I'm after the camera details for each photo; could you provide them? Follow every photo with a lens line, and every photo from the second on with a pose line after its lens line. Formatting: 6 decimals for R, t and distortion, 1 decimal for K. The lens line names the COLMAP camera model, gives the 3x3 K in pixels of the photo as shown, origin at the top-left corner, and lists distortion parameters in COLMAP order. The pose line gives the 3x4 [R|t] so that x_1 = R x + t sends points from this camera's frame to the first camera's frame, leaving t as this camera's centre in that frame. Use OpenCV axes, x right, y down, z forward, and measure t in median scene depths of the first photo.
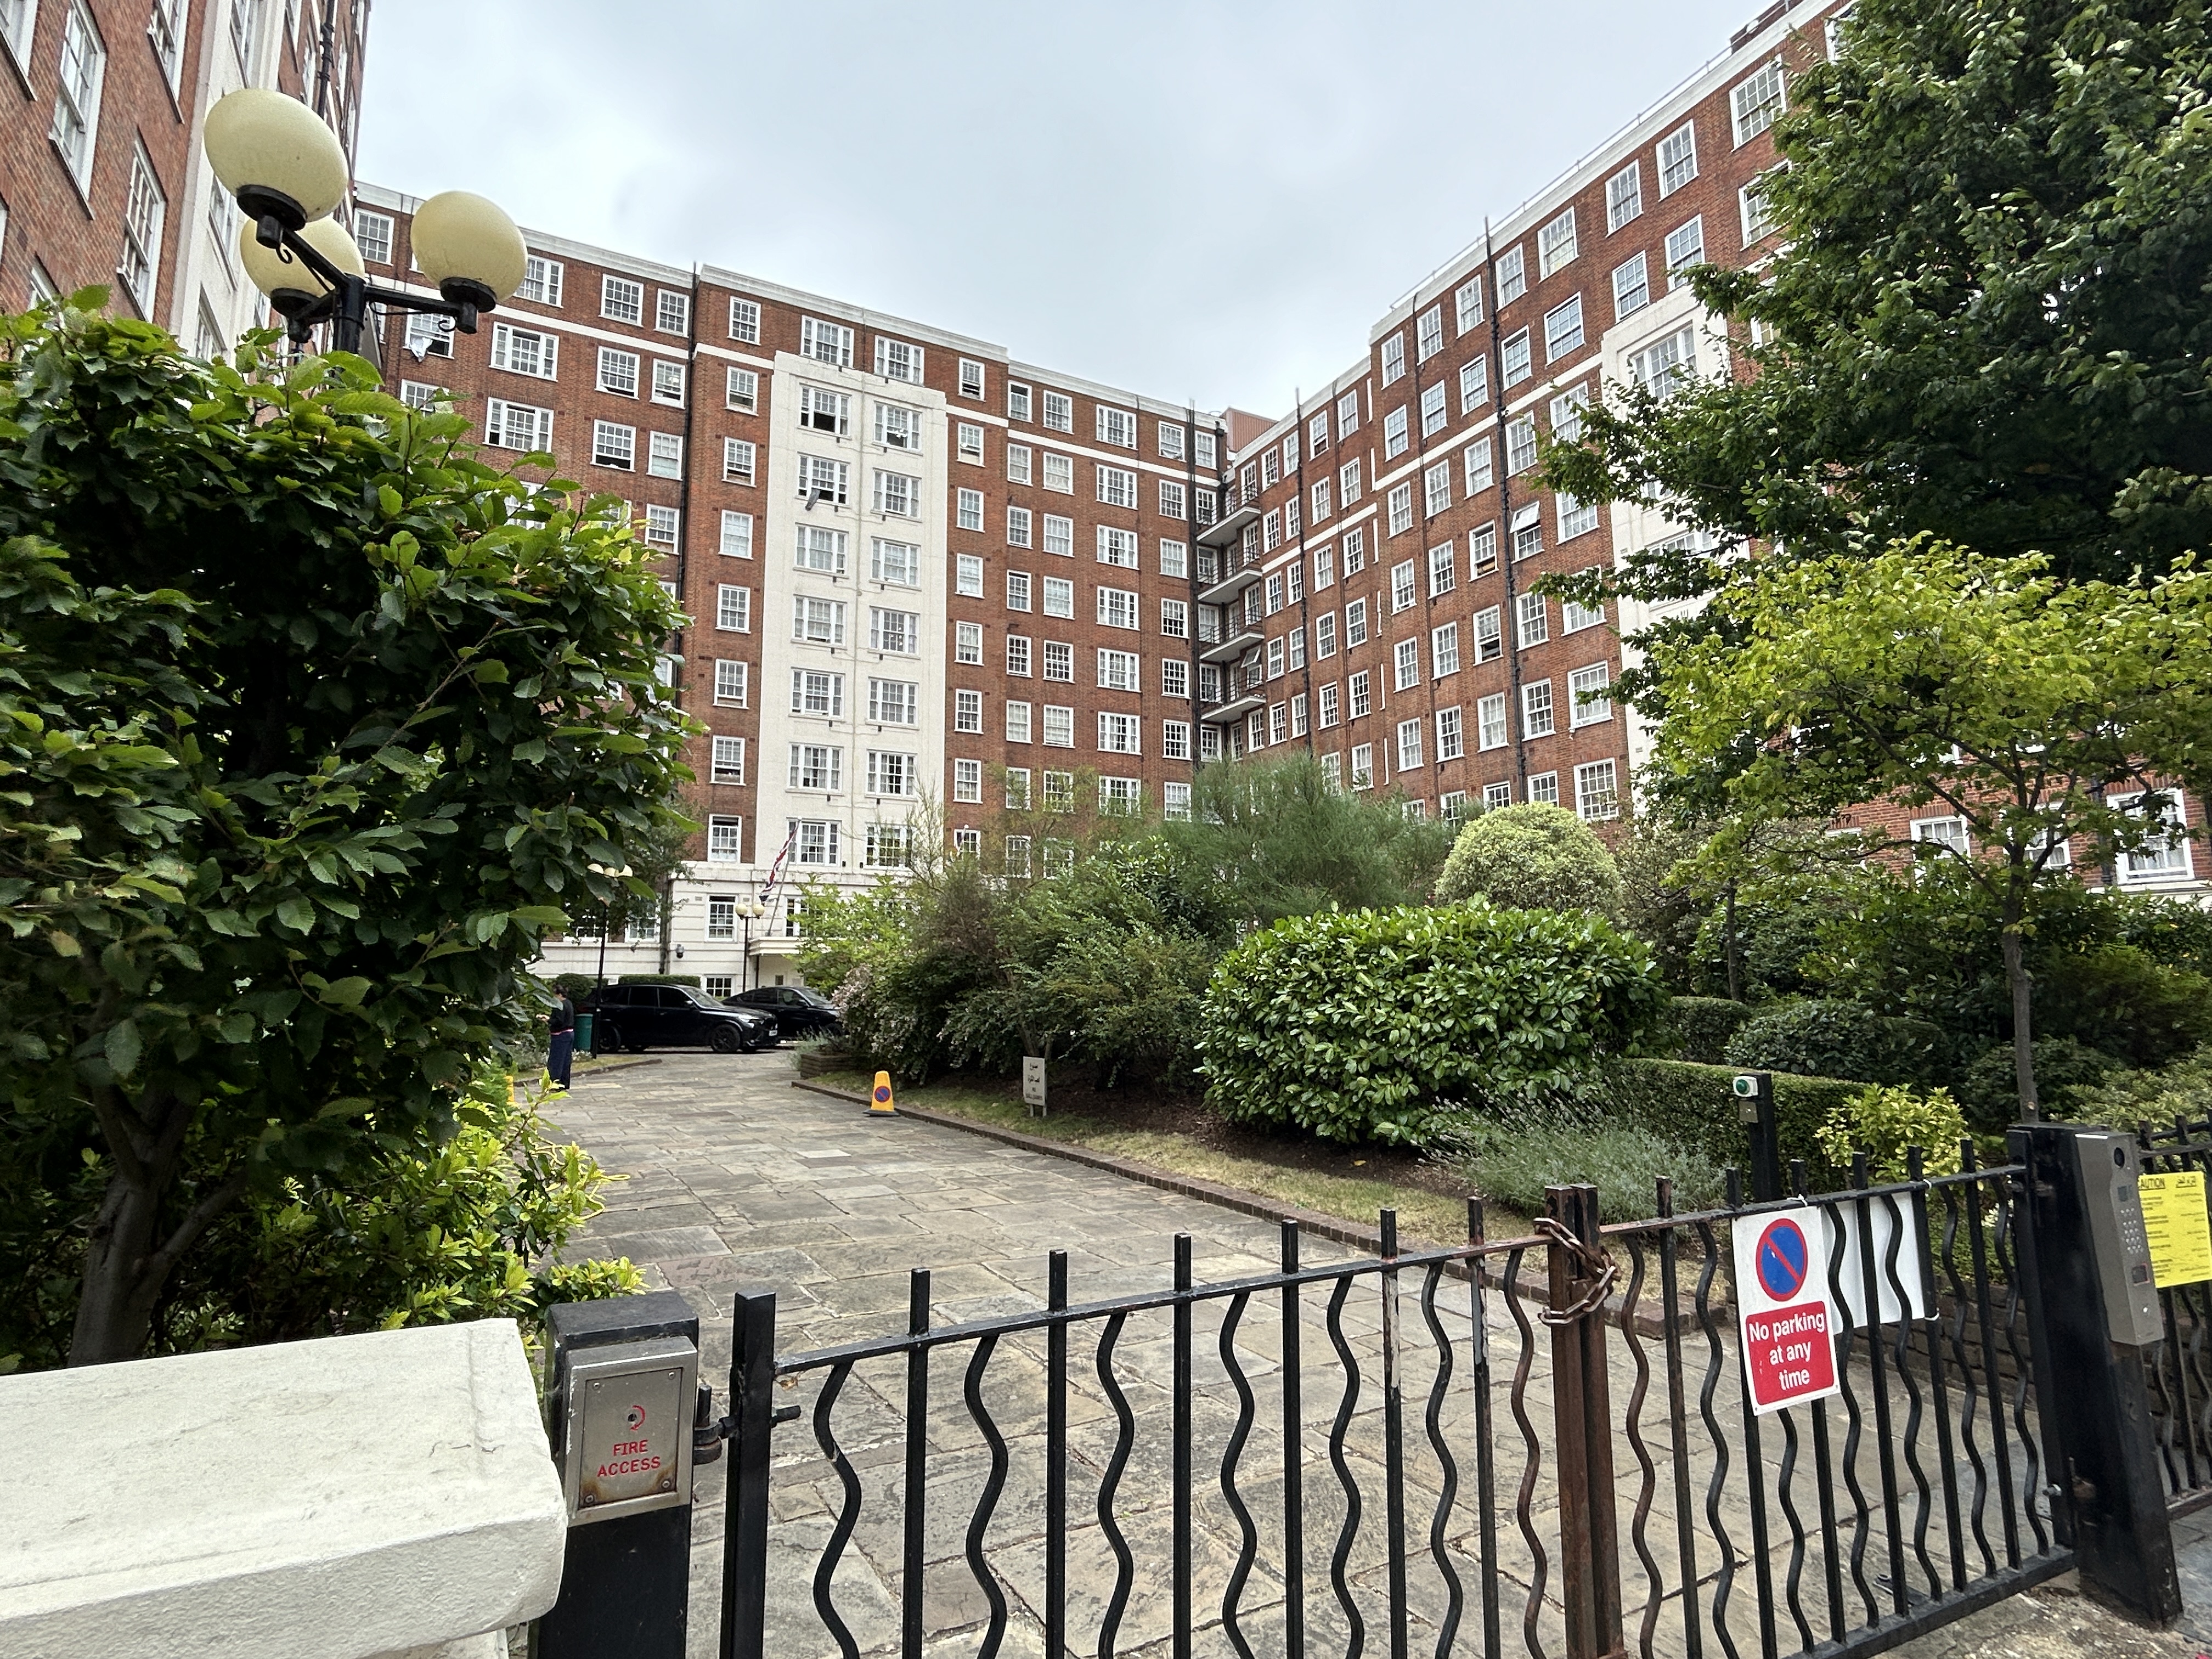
lens RADIAL K [[1139.2, 0, 1119.5], [0, 1139.2, 822.1], [0, 0, 1]] dist [-0.000988, -0.000707]
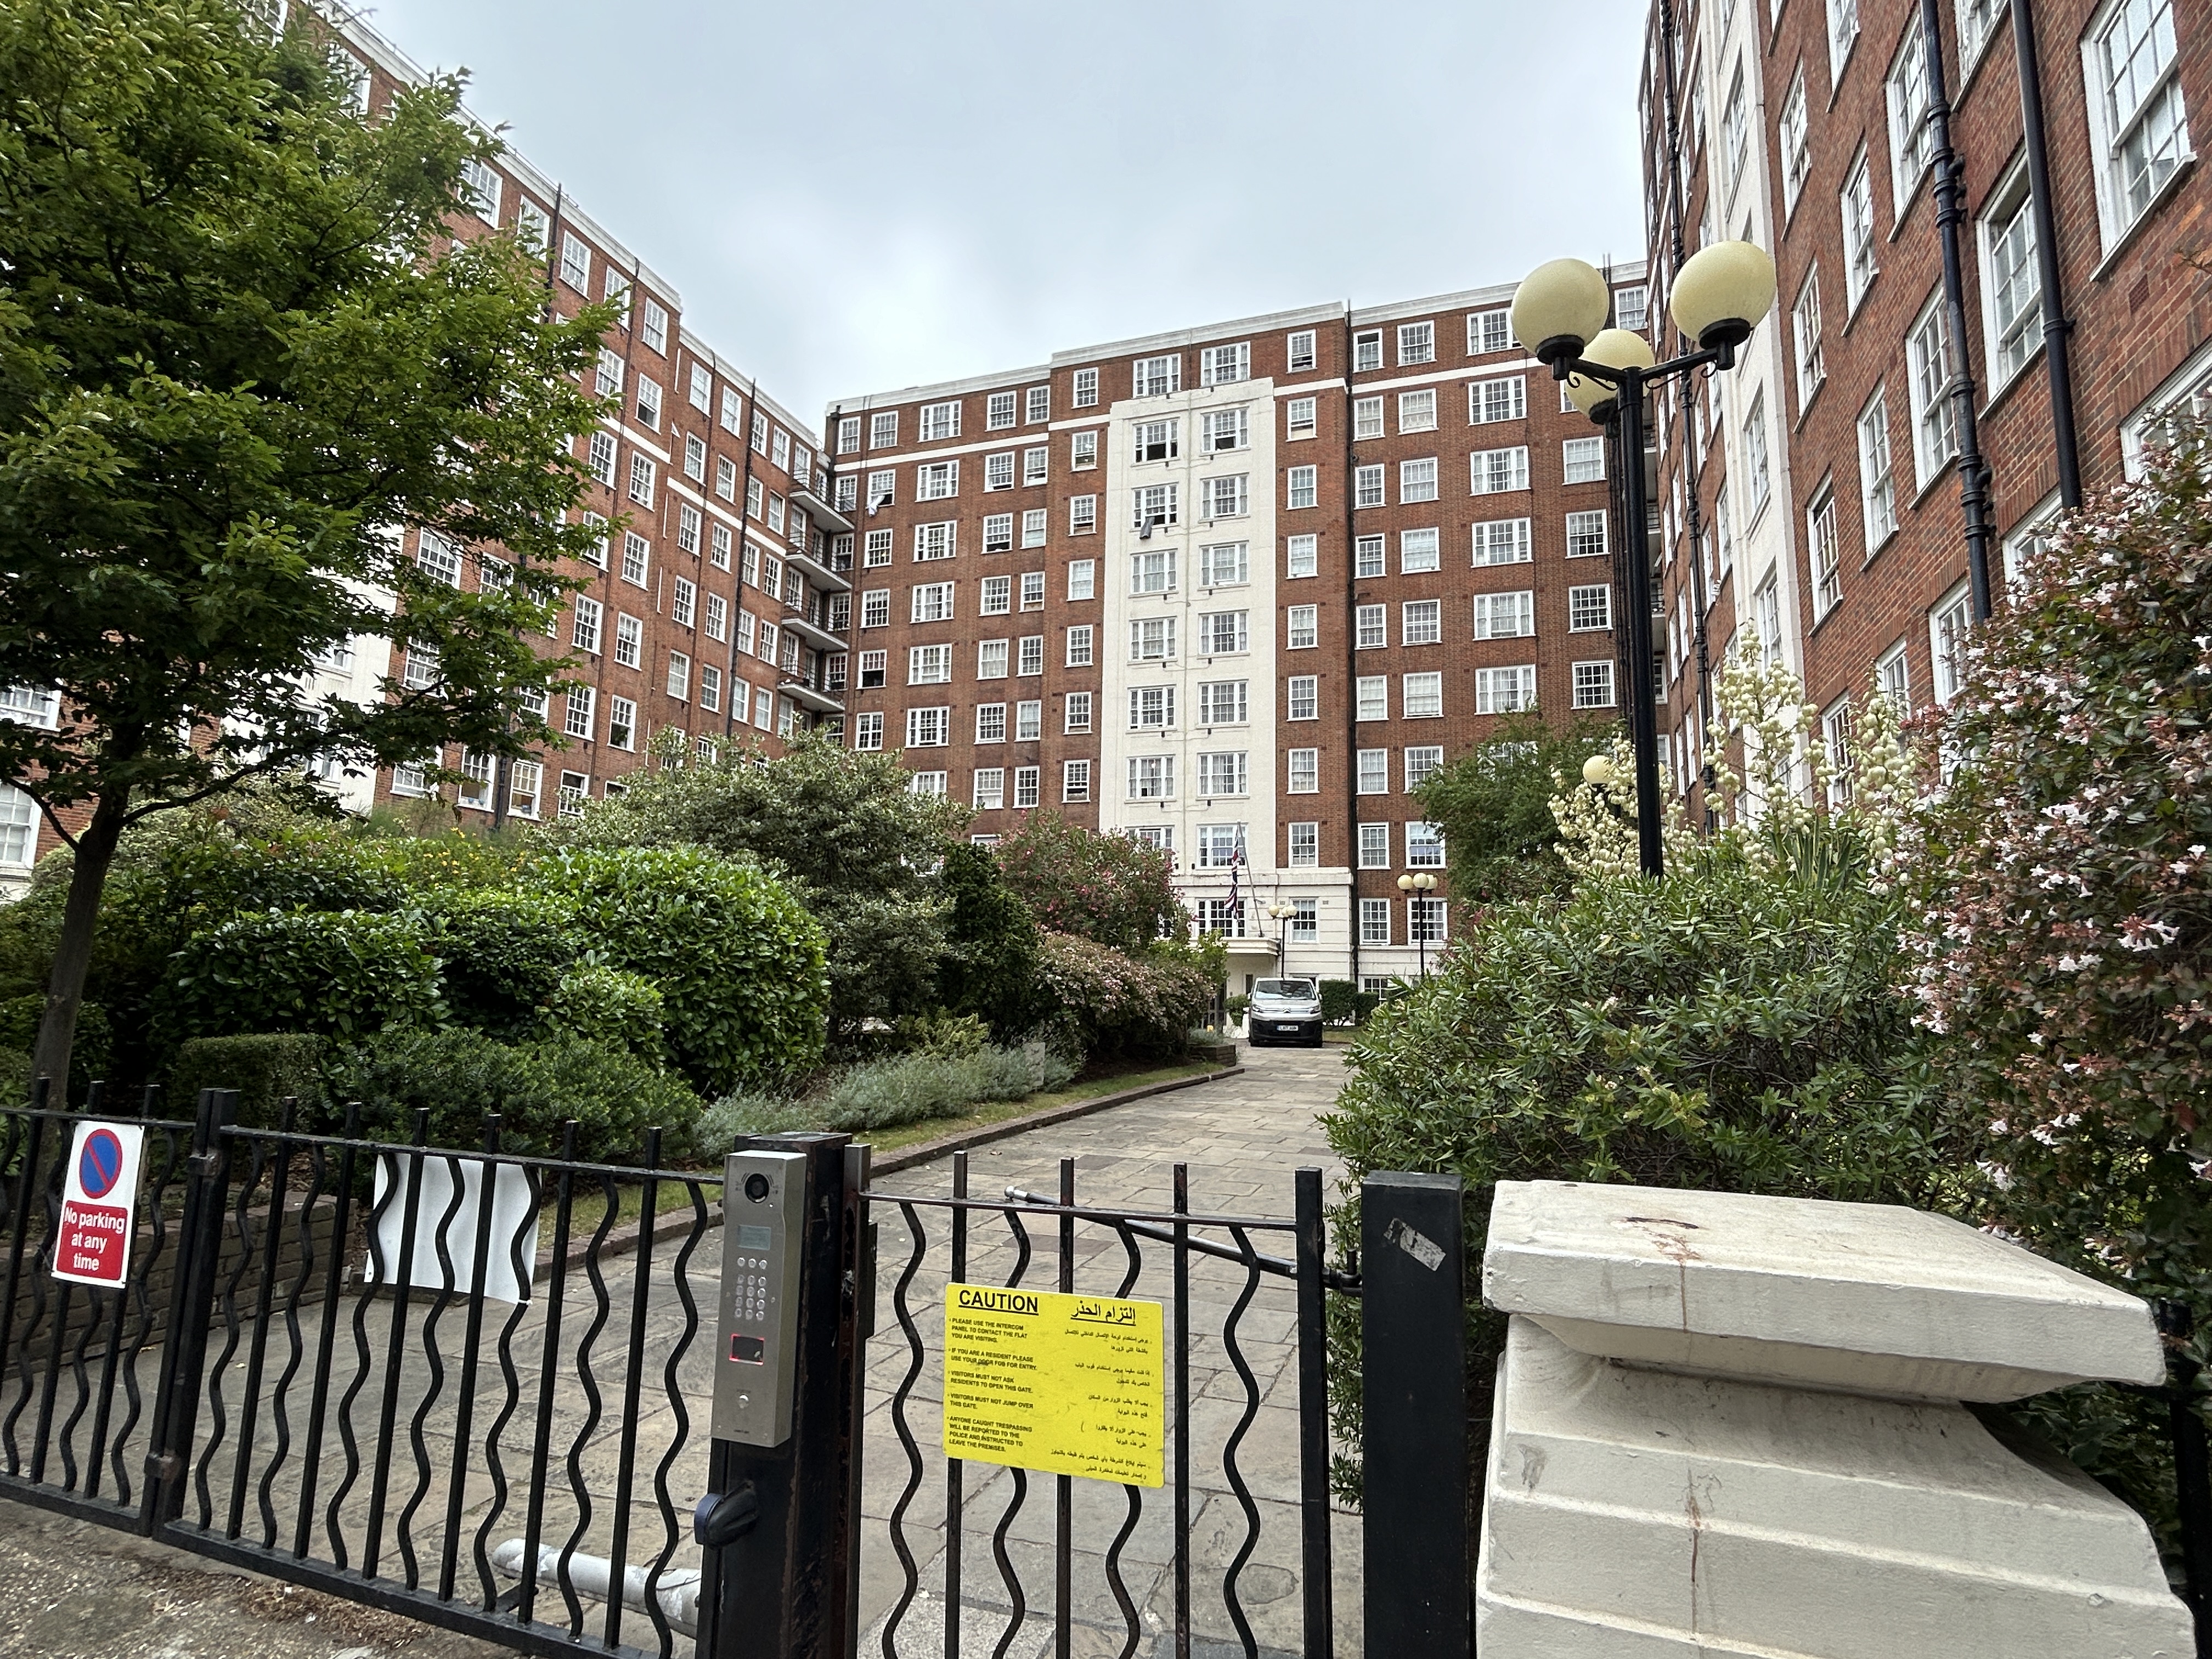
lens RADIAL K [[1139.2, 0, 1122.4], [0, 1139.2, 835.6], [0, 0, 1]] dist [-0.000988, -0.000707]
pose [[0.682453, -0.081511, -0.726370, 0.463680], [0.088900, 0.995641, -0.028203, 0.032625], [0.725503, -0.045327, 0.686725, 0.232083]]
